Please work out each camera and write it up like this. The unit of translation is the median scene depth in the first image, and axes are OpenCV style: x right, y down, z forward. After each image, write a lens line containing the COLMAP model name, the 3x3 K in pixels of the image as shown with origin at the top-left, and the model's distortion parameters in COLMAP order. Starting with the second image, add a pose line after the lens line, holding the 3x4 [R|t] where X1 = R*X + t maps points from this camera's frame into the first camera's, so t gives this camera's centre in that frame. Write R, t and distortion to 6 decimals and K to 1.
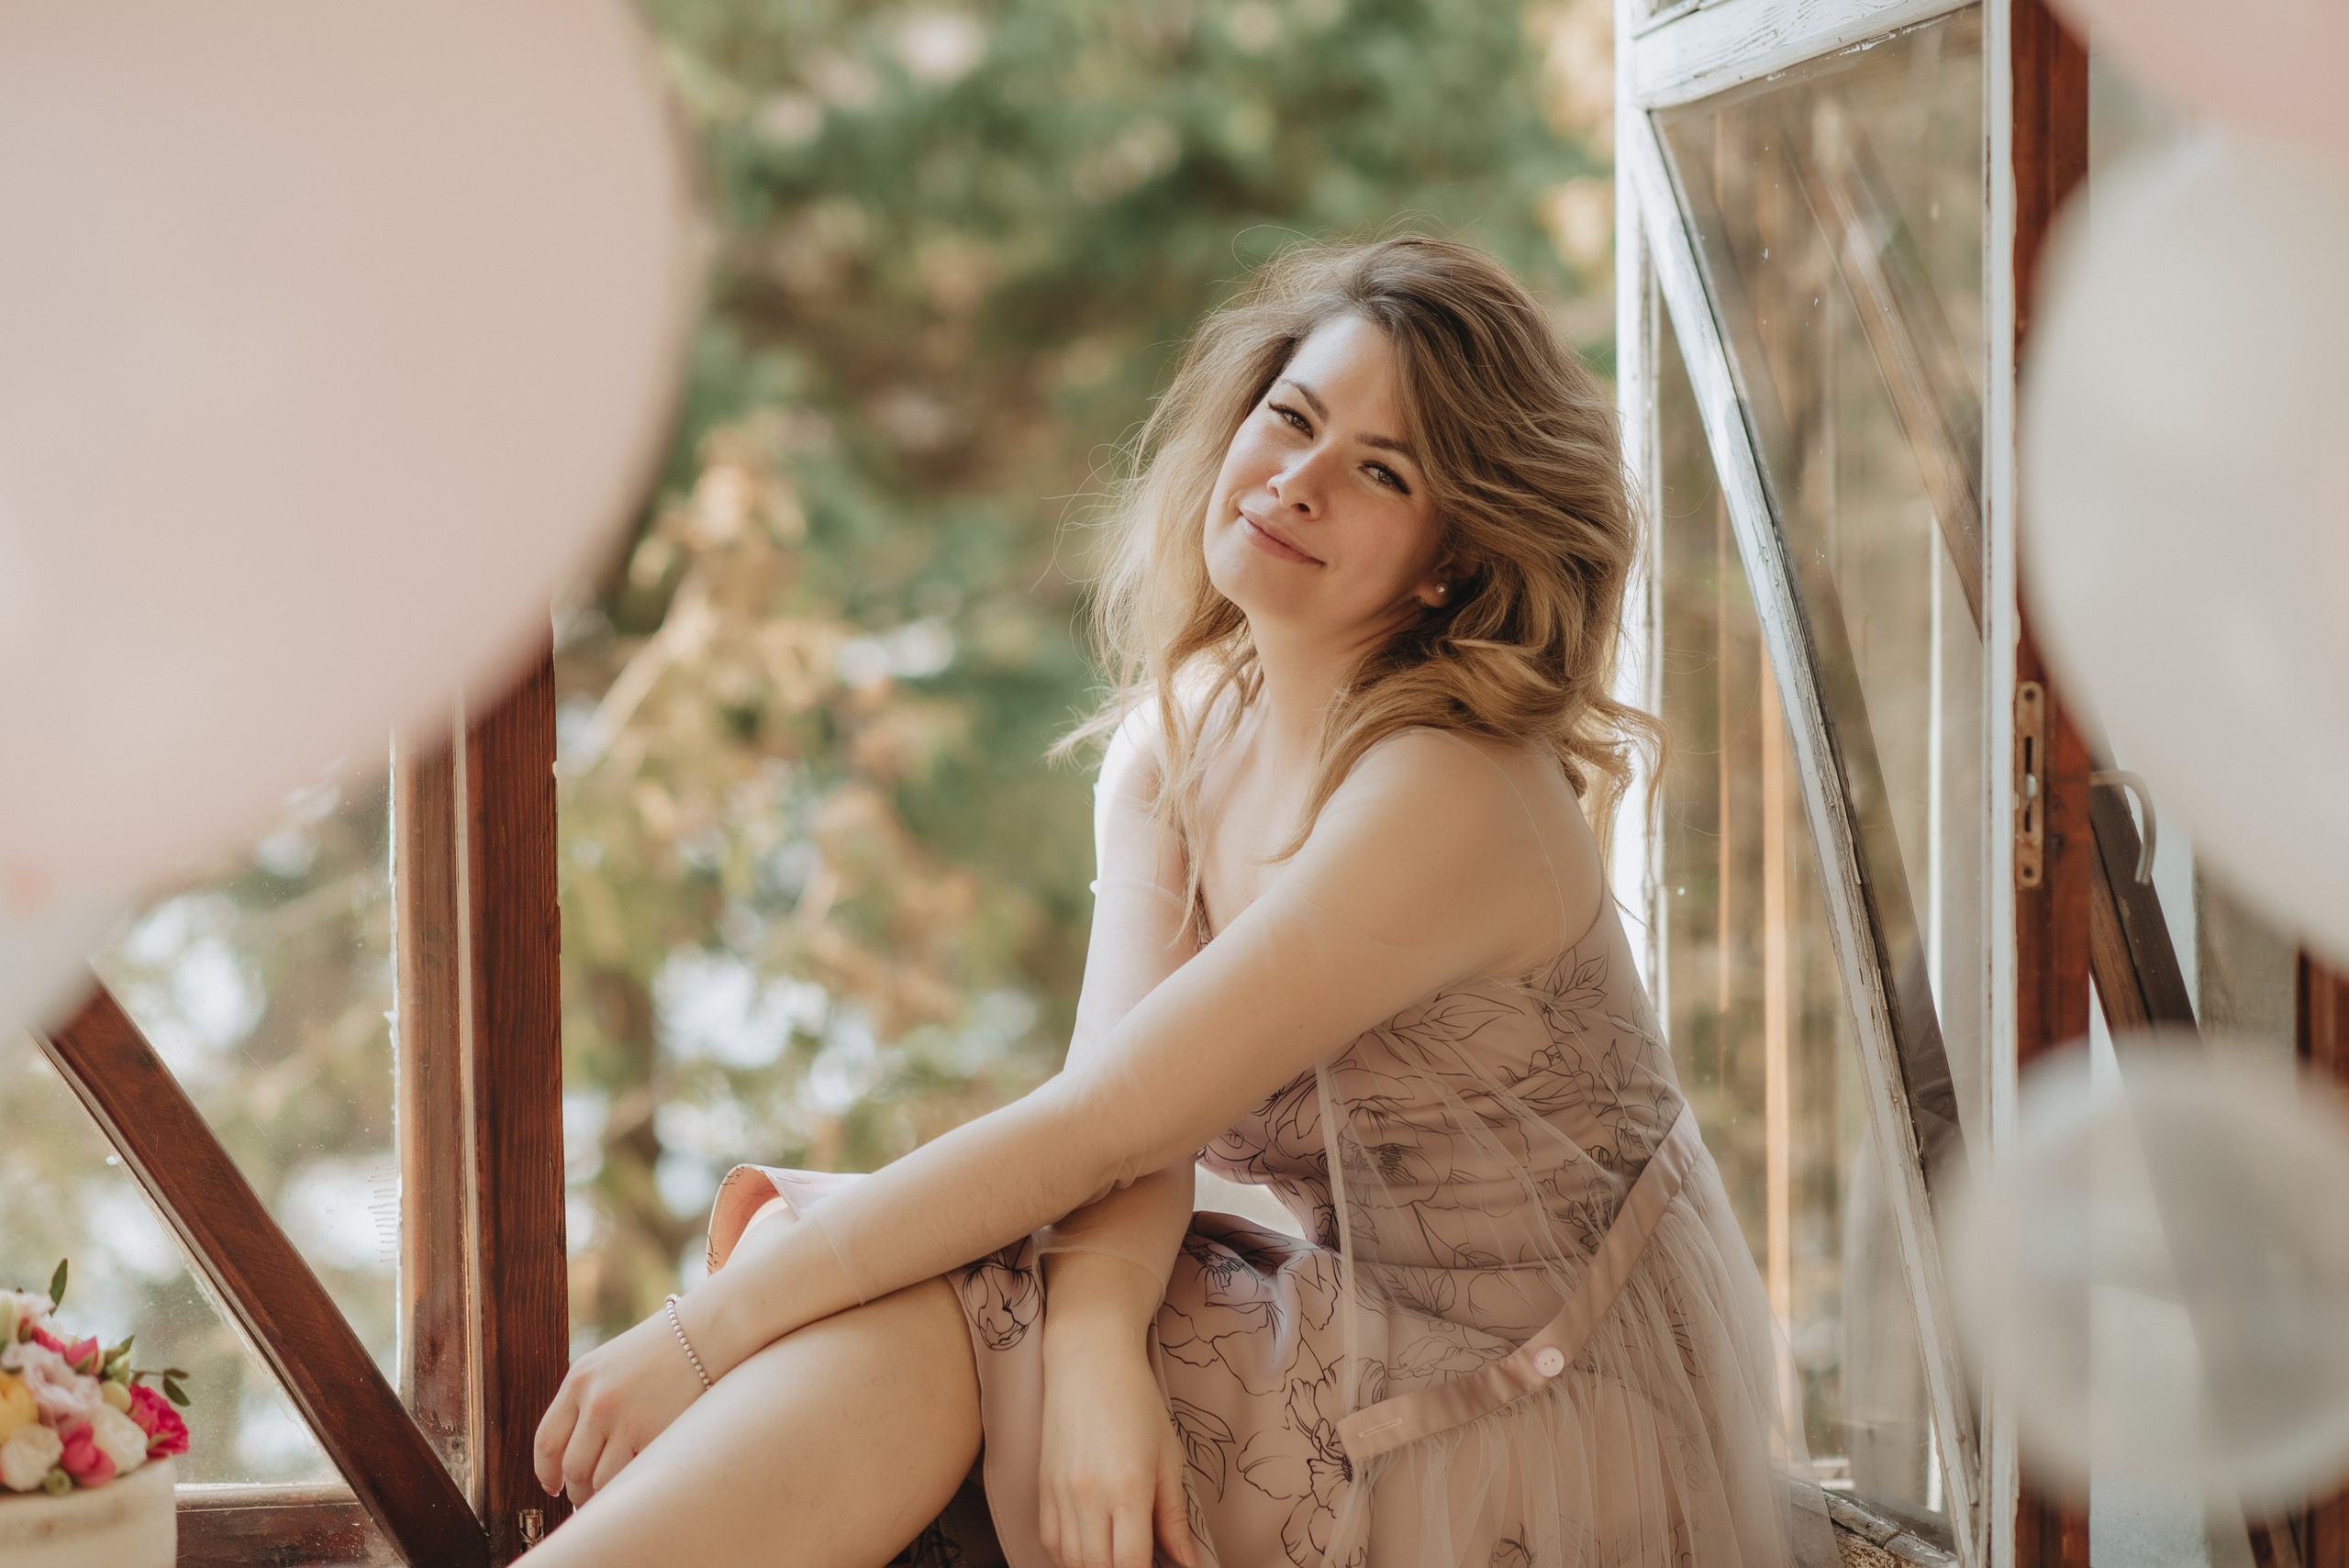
lens RADIAL K [[6033.3, 0, 1080.8], [0, 6033.3, 866.8], [0, 0, 1]] dist [-0.114339, -1.070491]
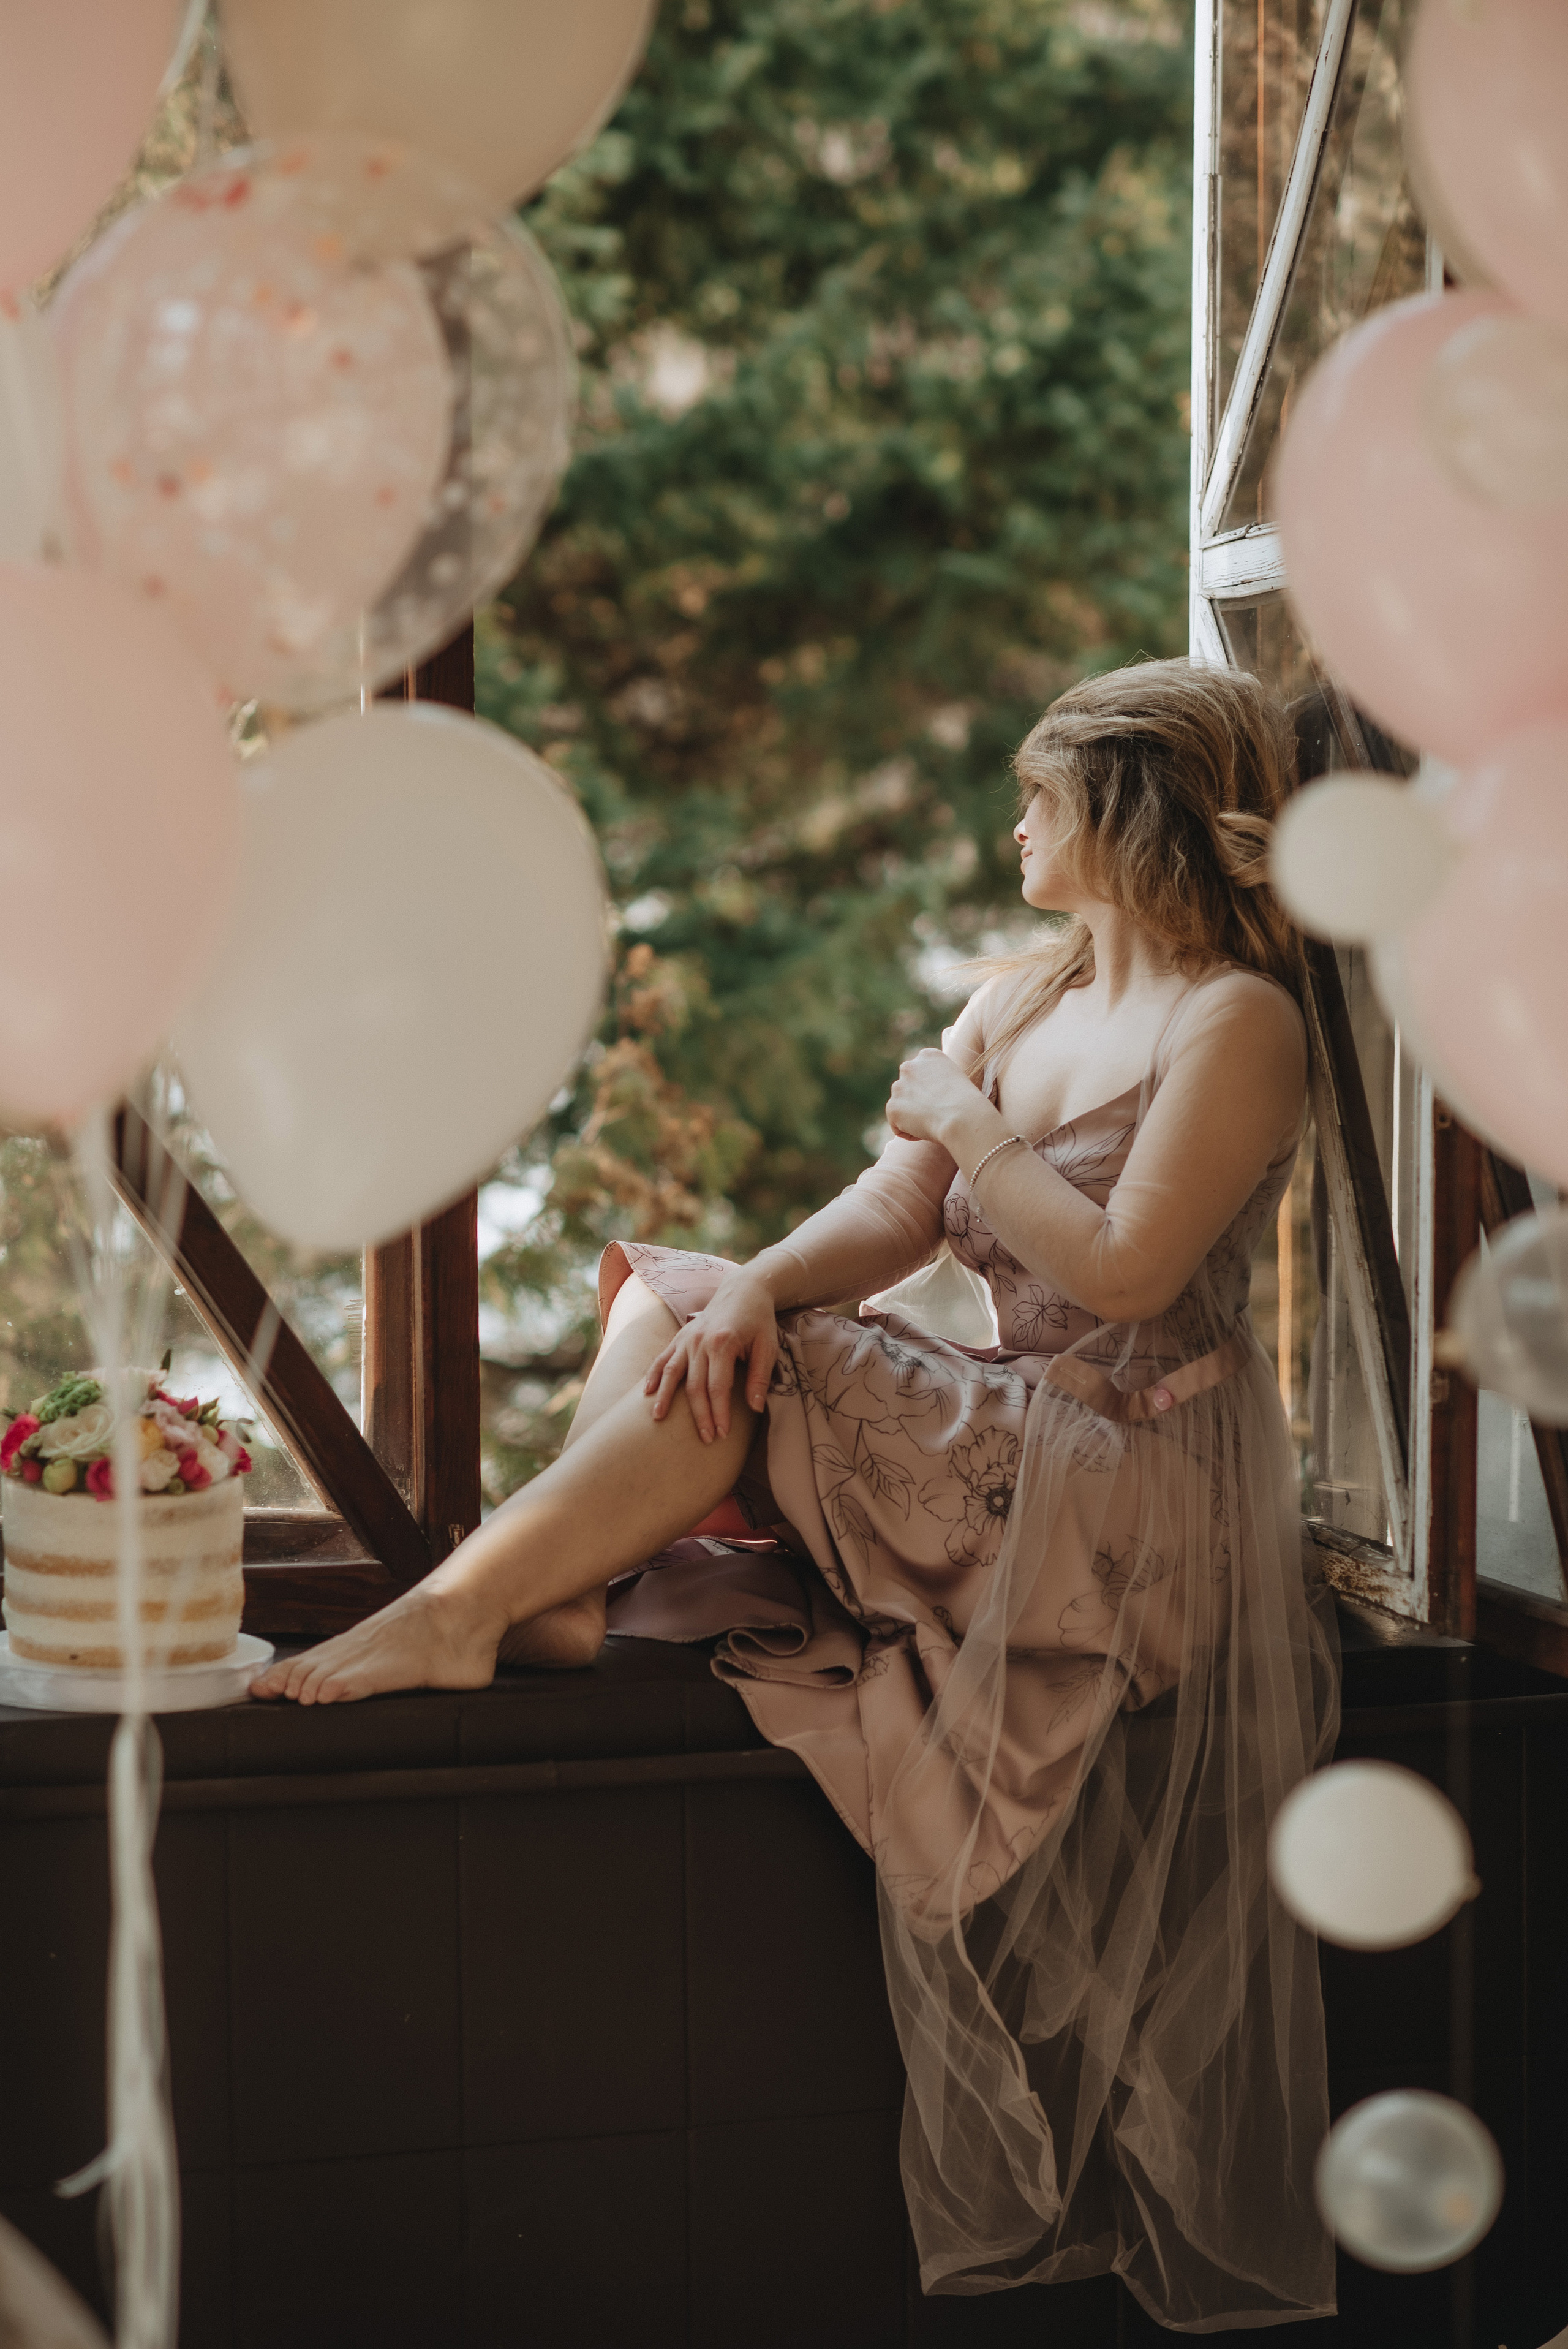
lens RADIAL K [[5377.2, 0, 784.0], [0, 5377.2, 1174.5], [0, 0, 1]] dist [-0.095899, -0.741840]
pose [[0.999900, 0.014146, -0.000464, -0.008907], [-0.014138, 0.999801, 0.014105, -0.001860], [0.000663, -0.014097, 0.999900, -0.363936]]
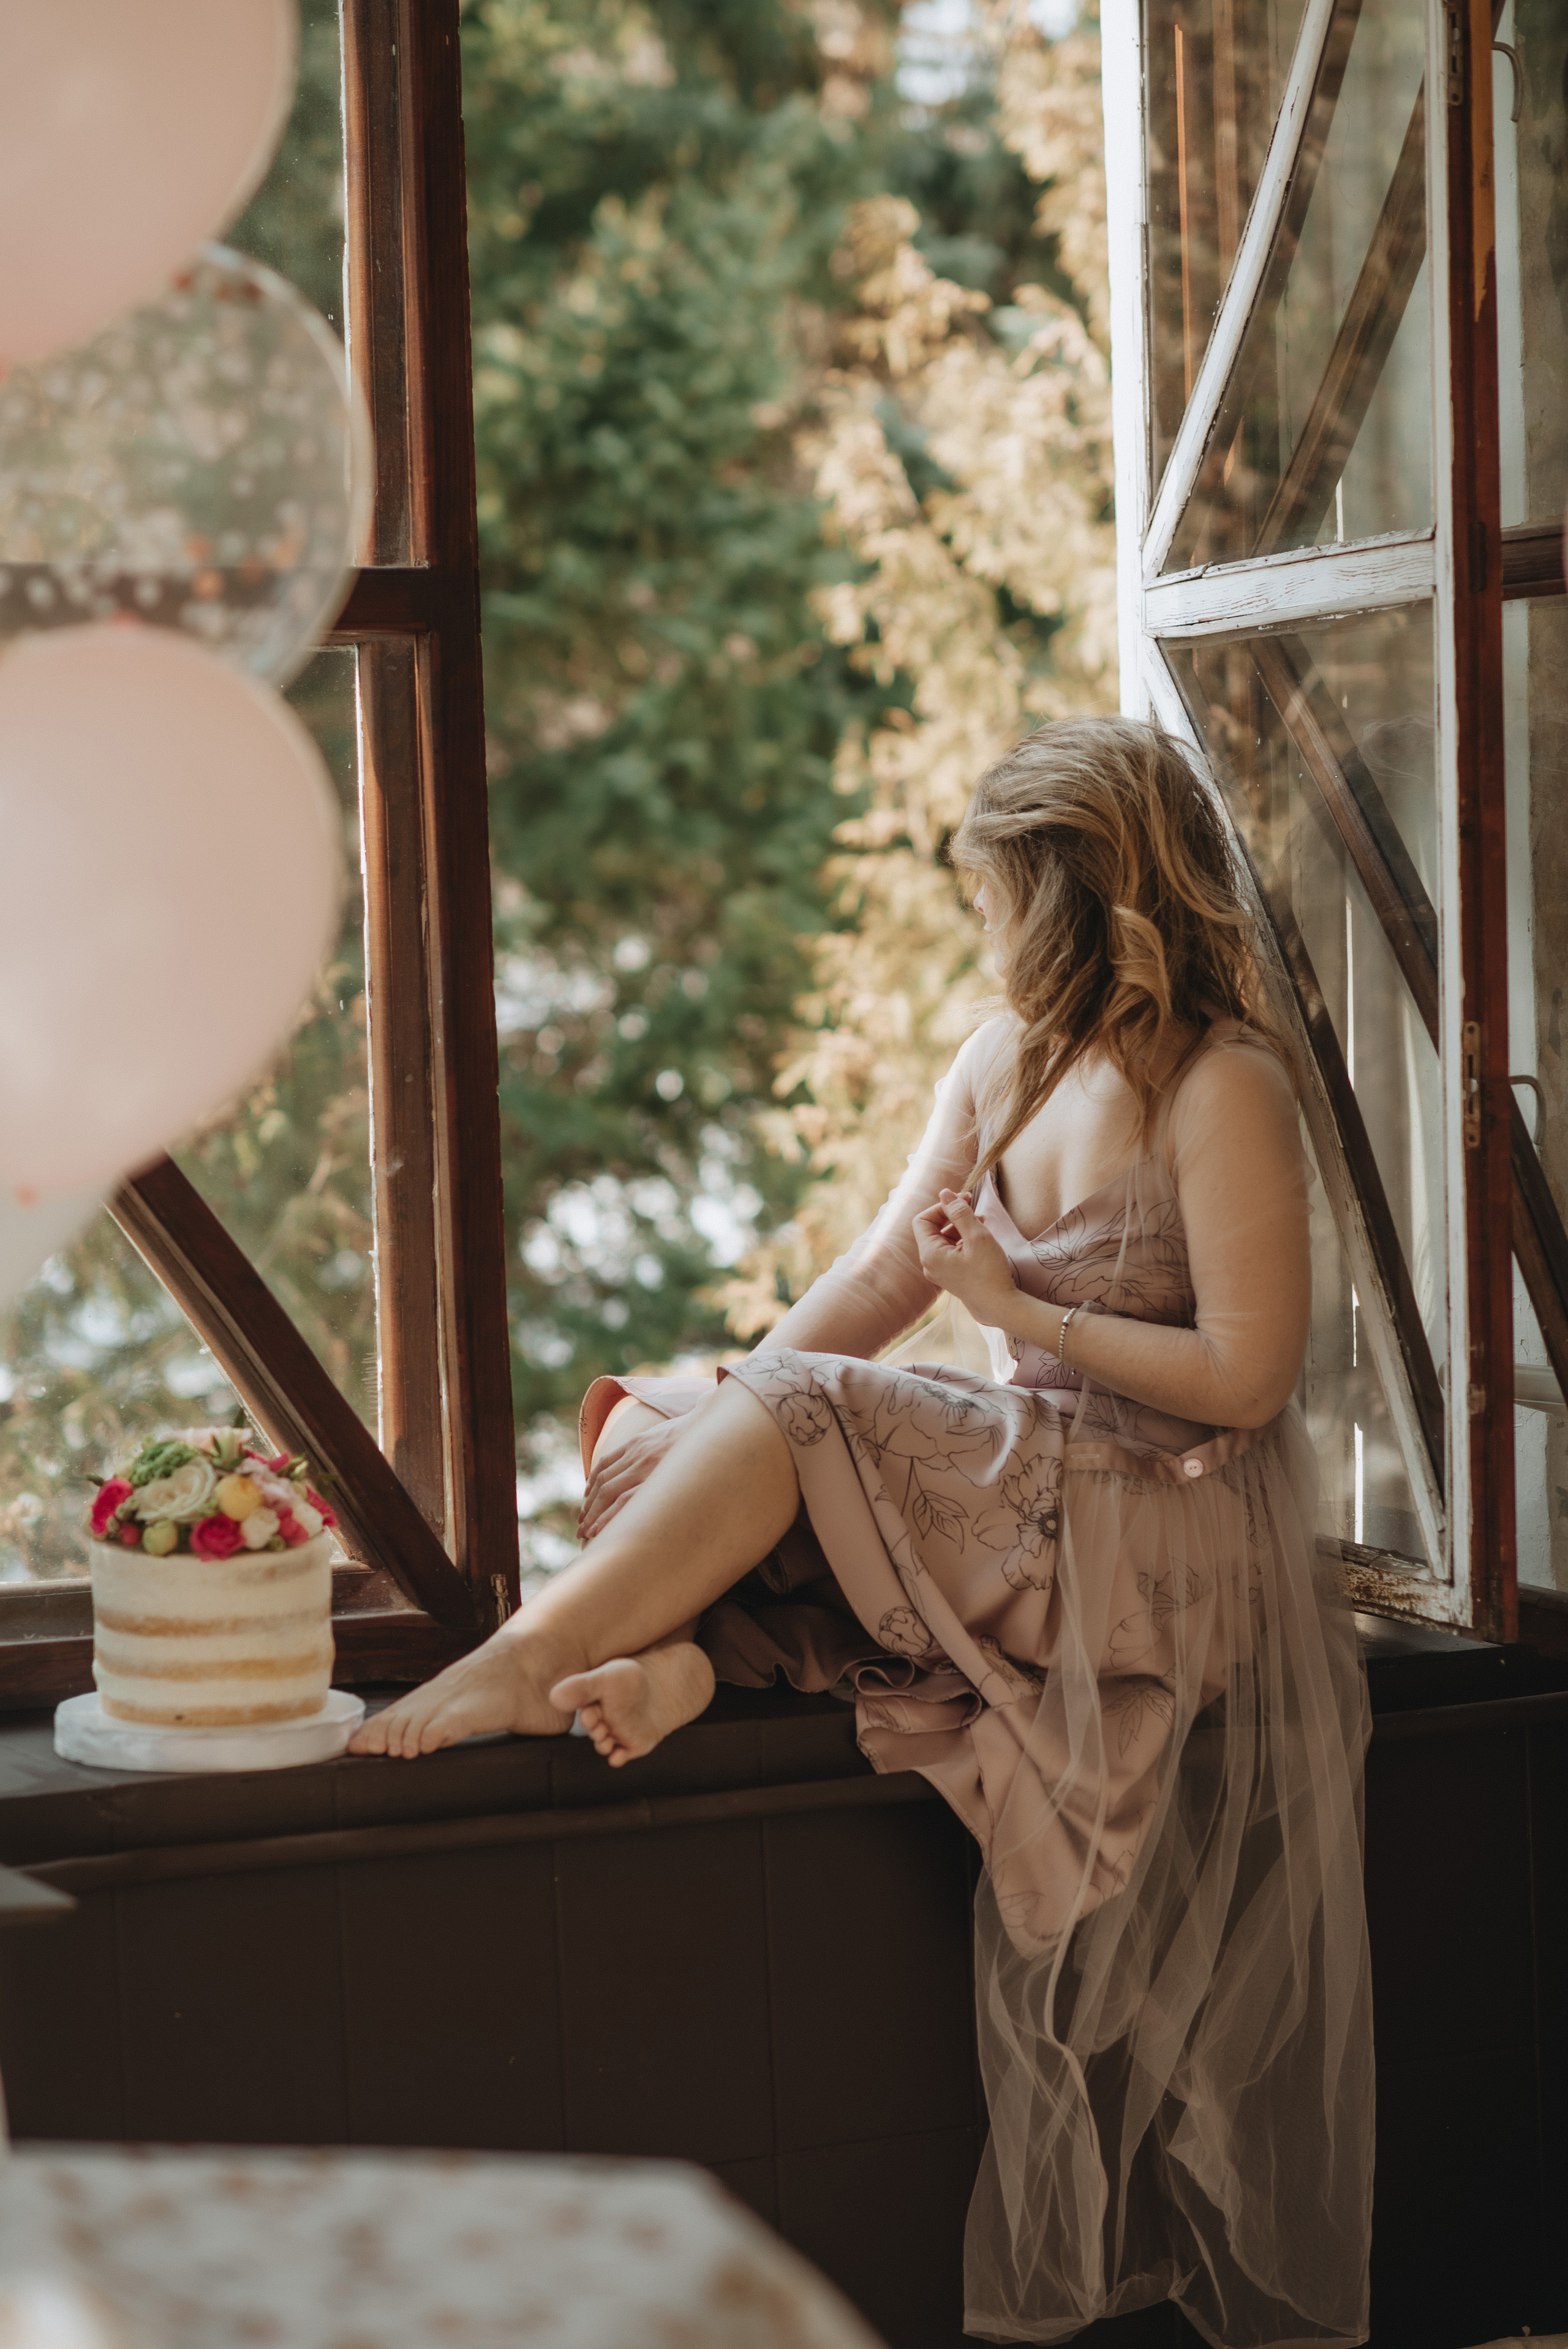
lens RADIAL K [[5377.2, 0, 784.0], [0, 5377.2, 1174.5], [0, 0, 1]] dist [-0.095899, -0.741840]
pose [[0.995341, -0.019727, 0.094380, -0.146743], [0.019138, 0.999791, 0.007146, -0.002961], [-0.094501, -0.005306, 0.995511, -0.380327]]
